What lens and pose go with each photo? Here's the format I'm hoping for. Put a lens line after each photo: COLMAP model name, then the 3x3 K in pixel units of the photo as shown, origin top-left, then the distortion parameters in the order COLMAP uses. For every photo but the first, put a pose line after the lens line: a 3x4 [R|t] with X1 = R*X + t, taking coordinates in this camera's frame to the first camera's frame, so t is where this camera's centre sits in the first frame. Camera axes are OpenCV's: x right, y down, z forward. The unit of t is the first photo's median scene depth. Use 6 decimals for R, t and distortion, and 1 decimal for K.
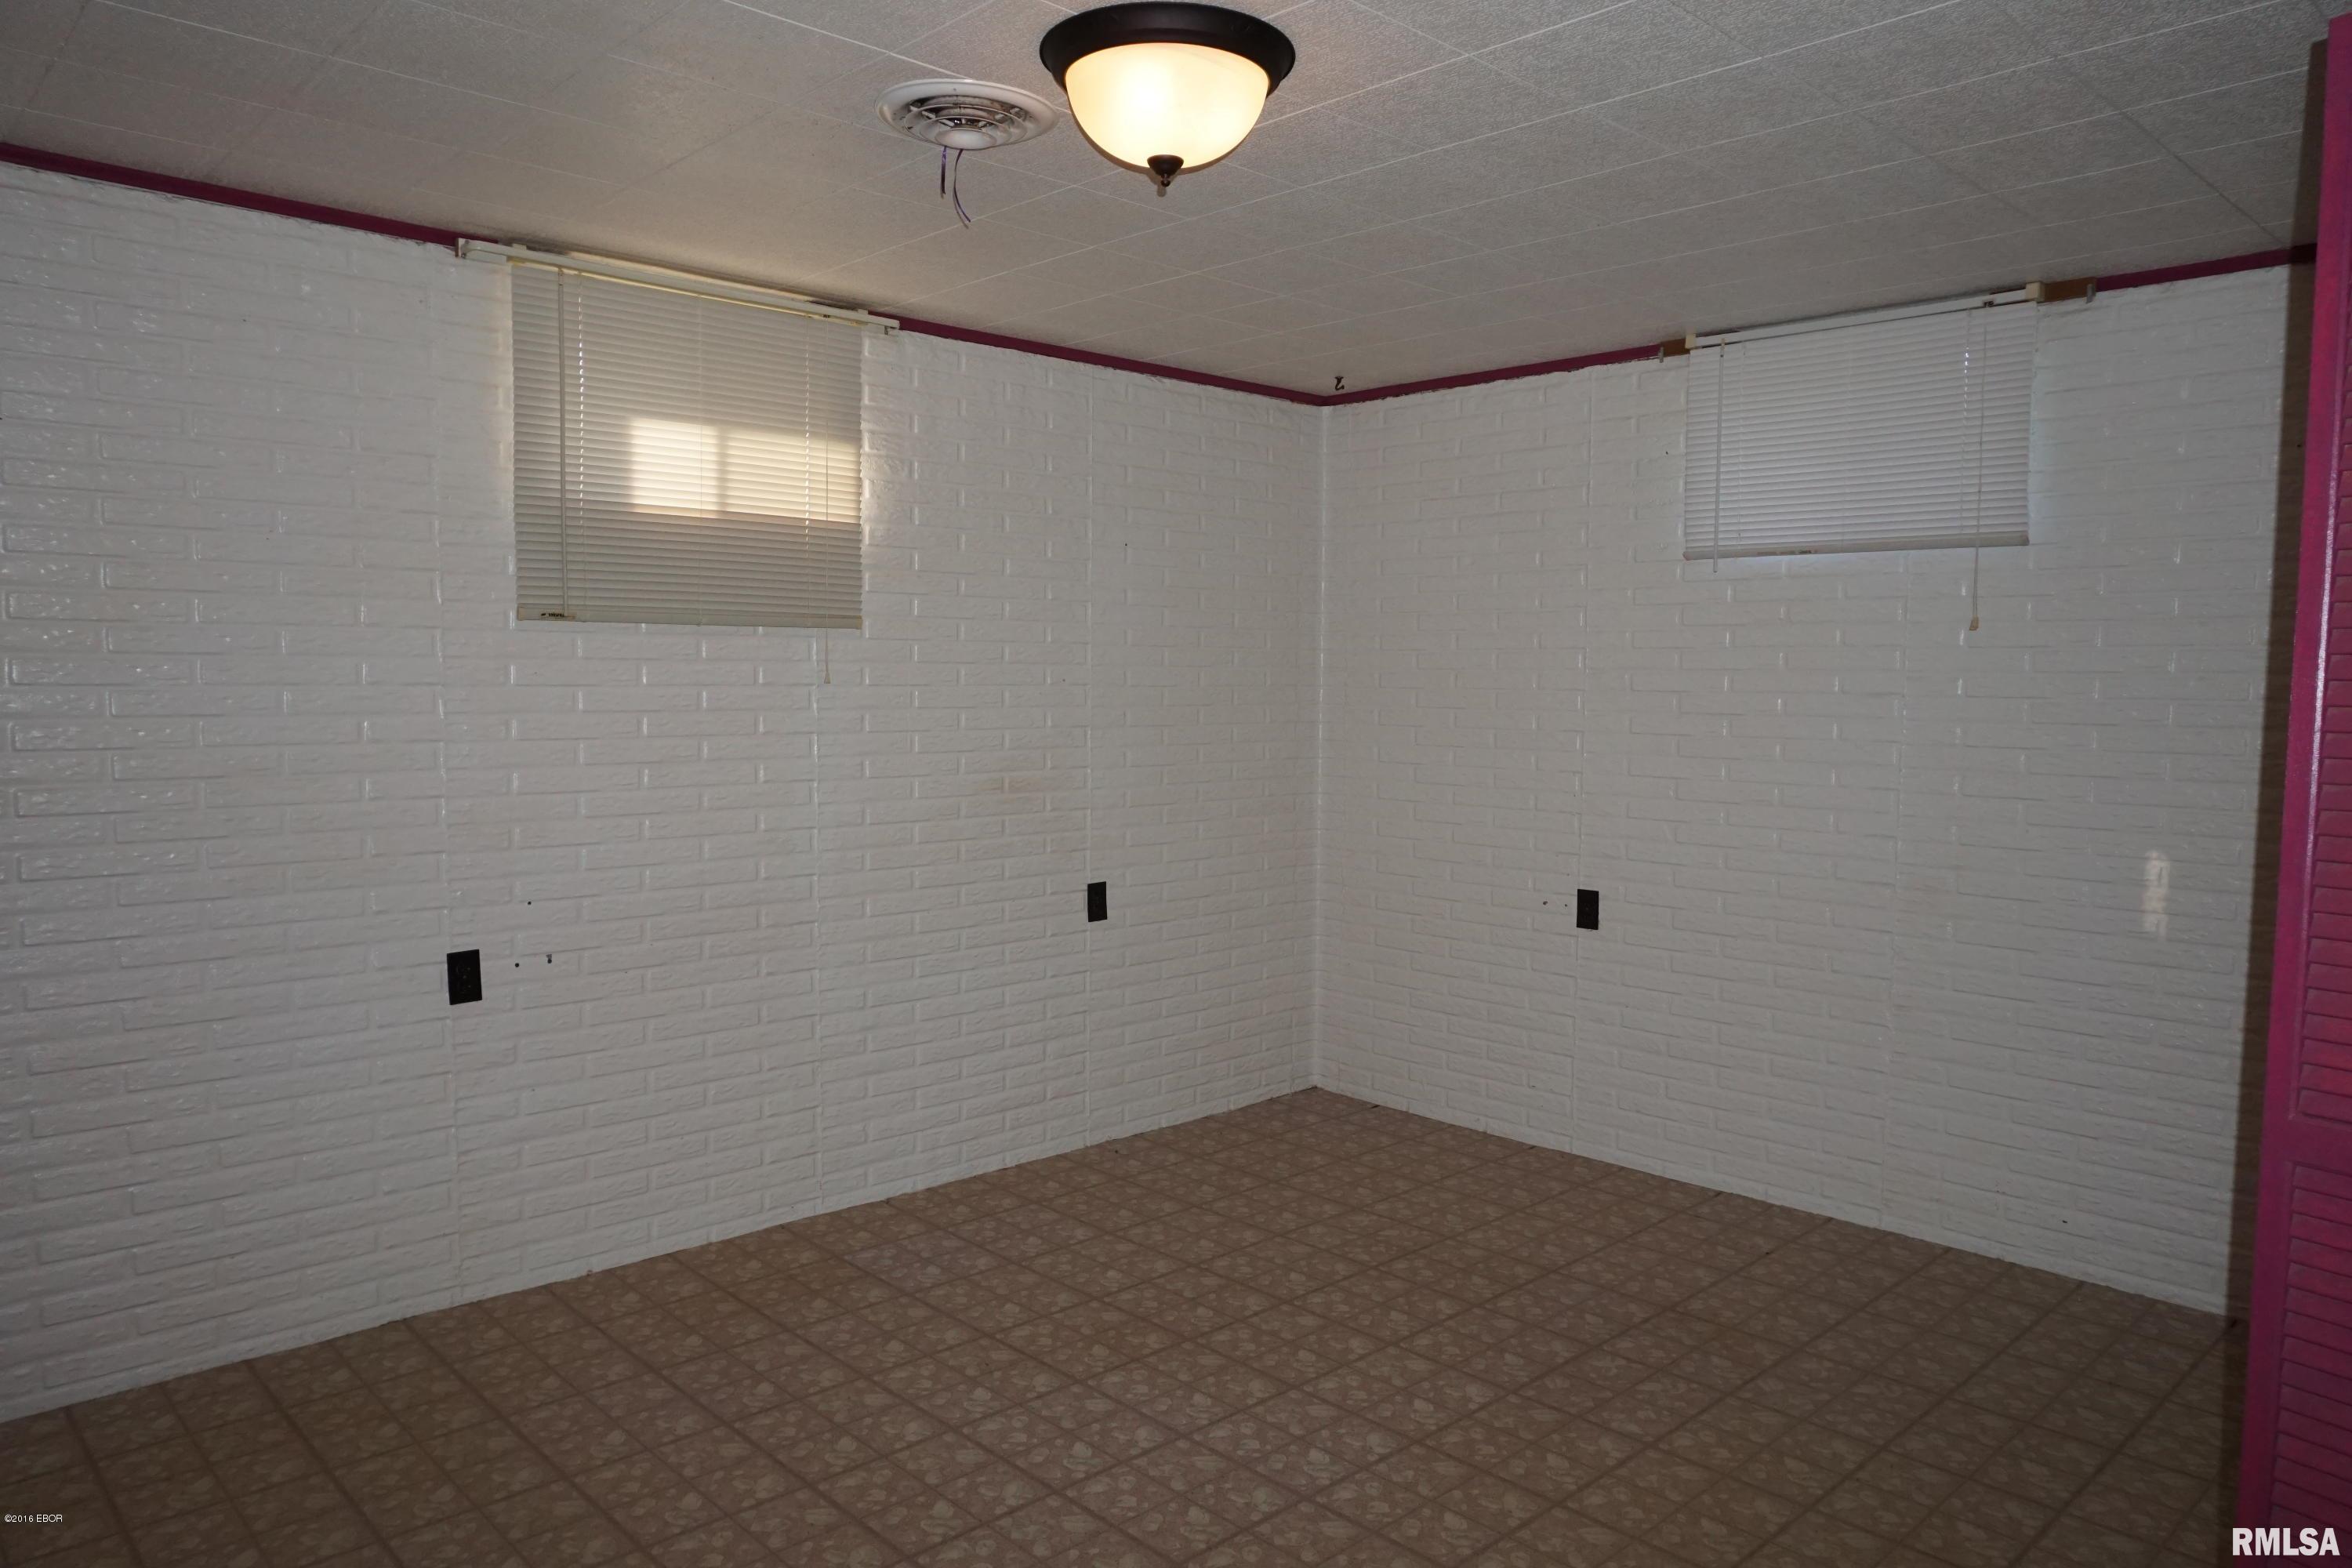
lens RADIAL K [[1567.9, 0, 1171.2], [0, 1567.9, 786.3], [0, 0, 1]] dist [-0.054054, 0.035419]
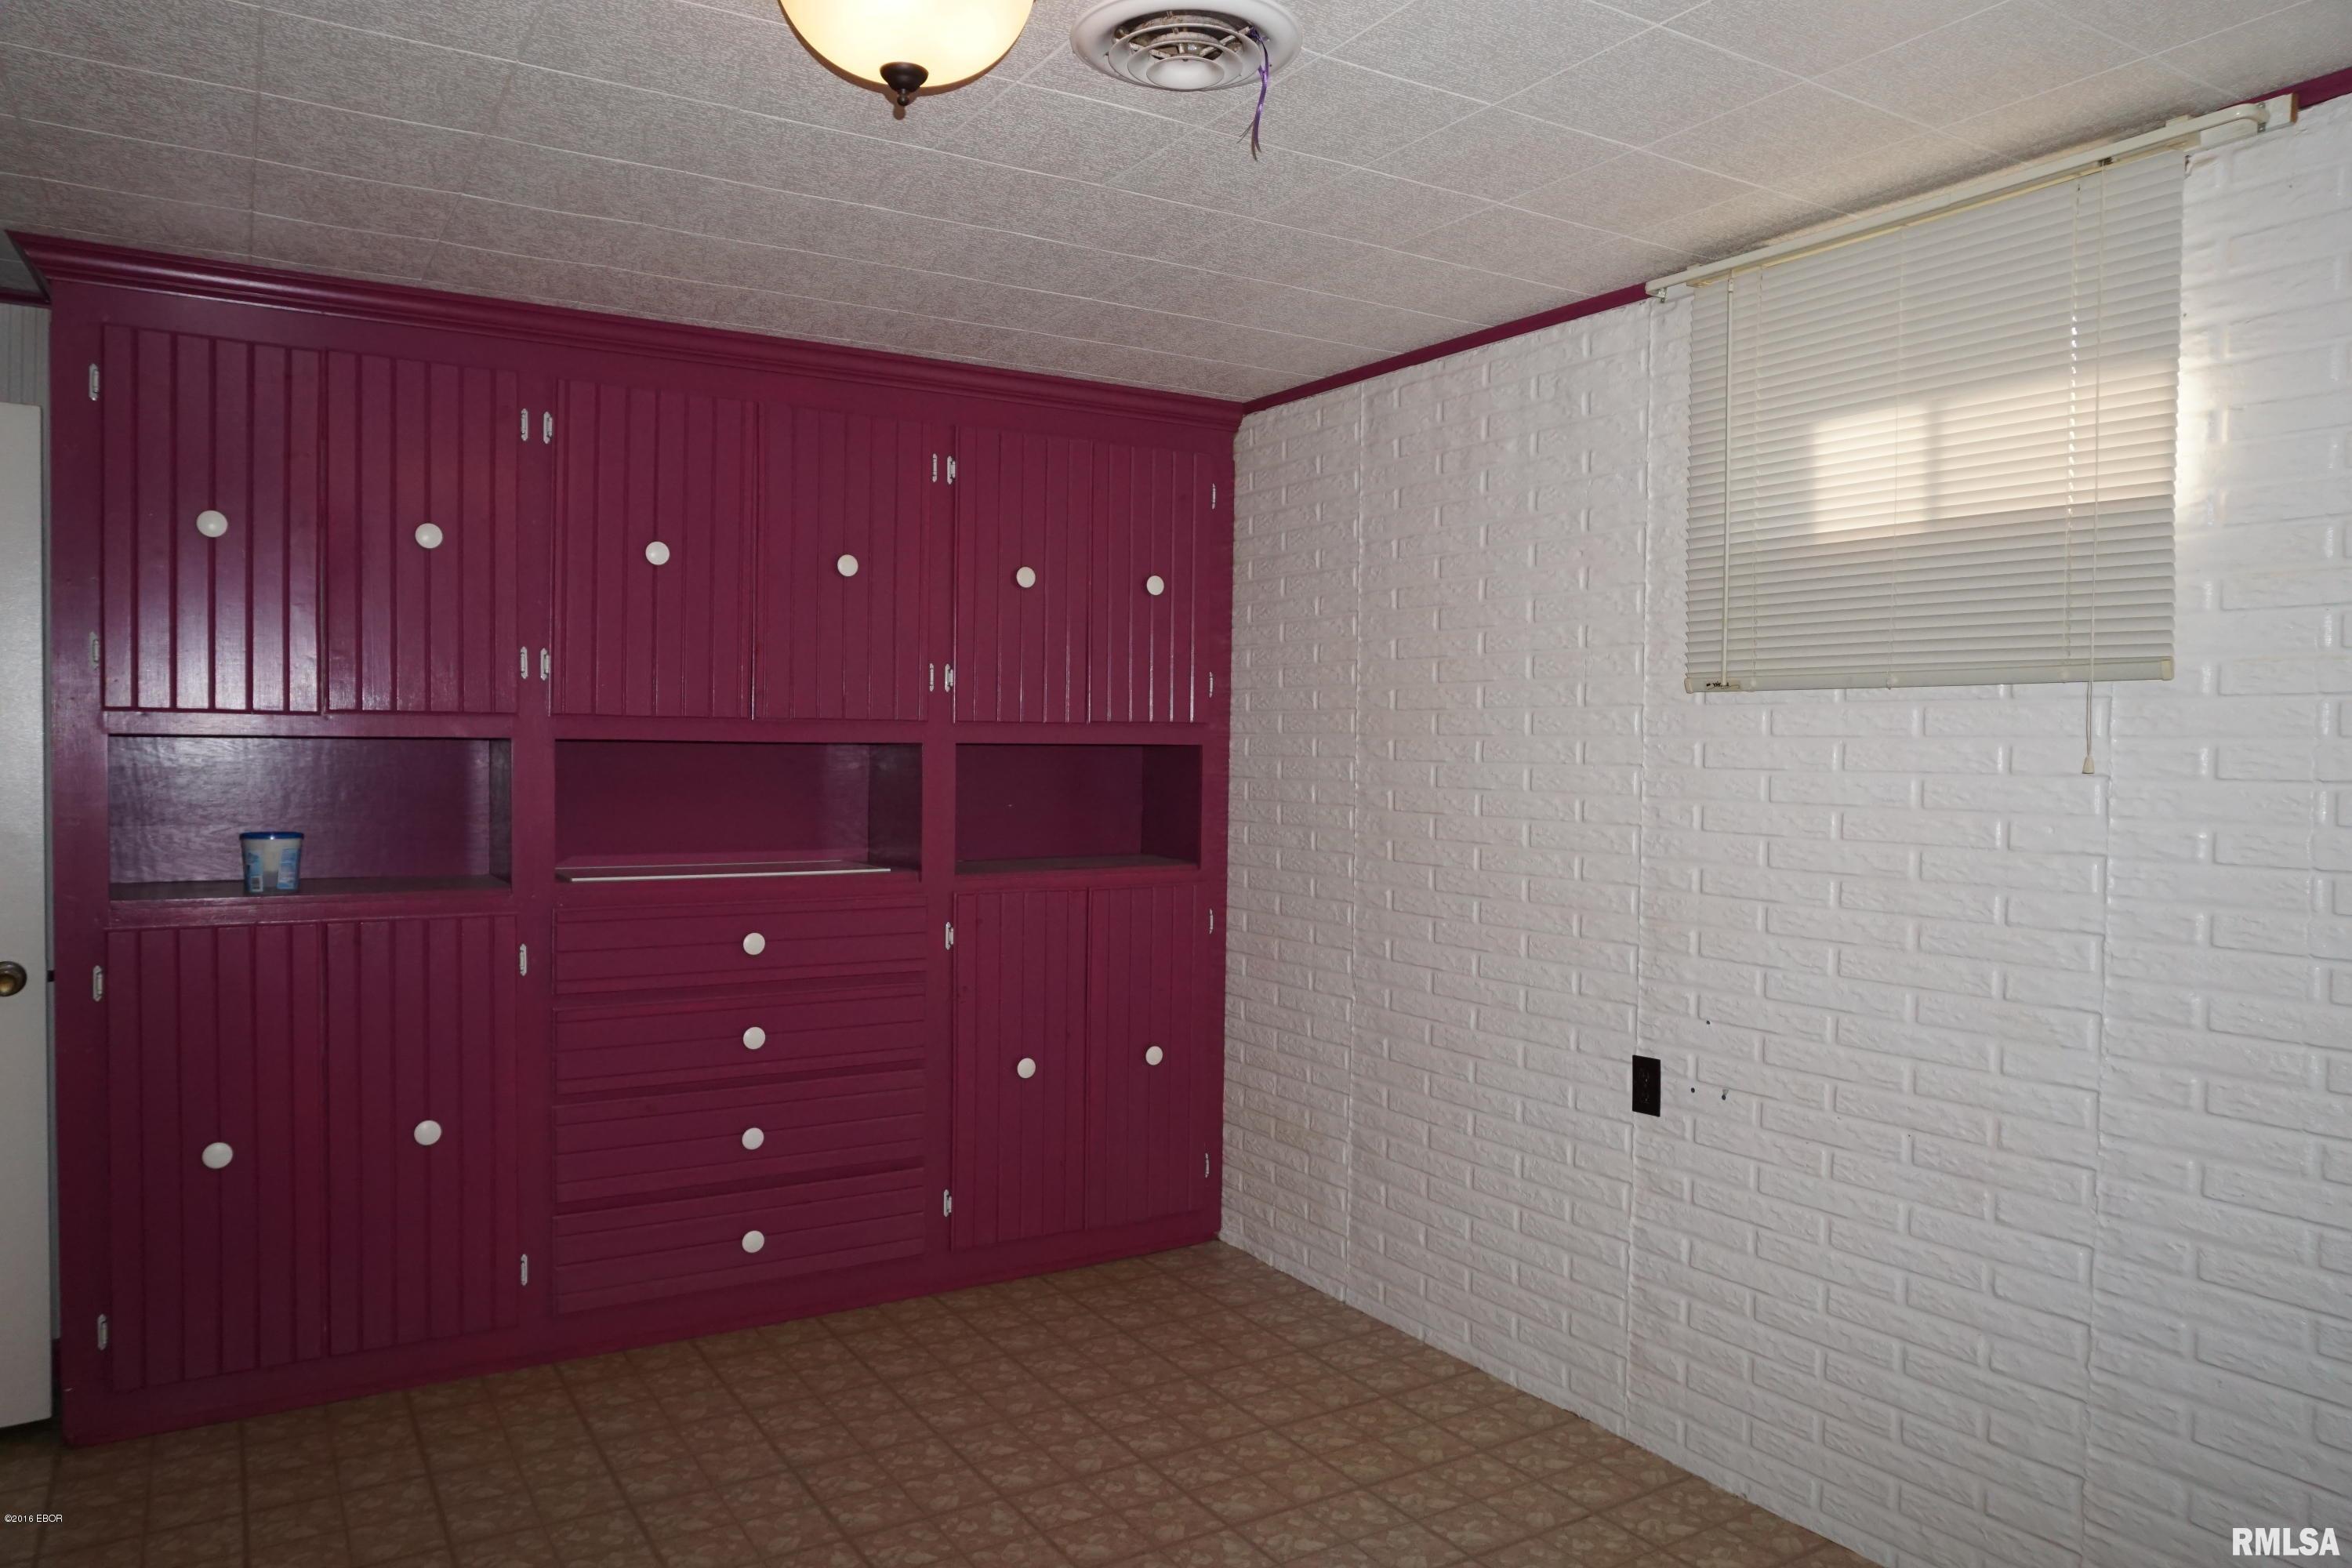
lens RADIAL K [[1567.9, 0, 1172.0], [0, 1567.9, 788.0], [0, 0, 1]] dist [-0.054054, 0.035419]
pose [[-0.194196, 0.019015, -0.980778, 0.452366], [-0.081083, 0.996080, 0.035366, -0.055782], [0.977606, 0.086393, -0.191893, 0.814463]]
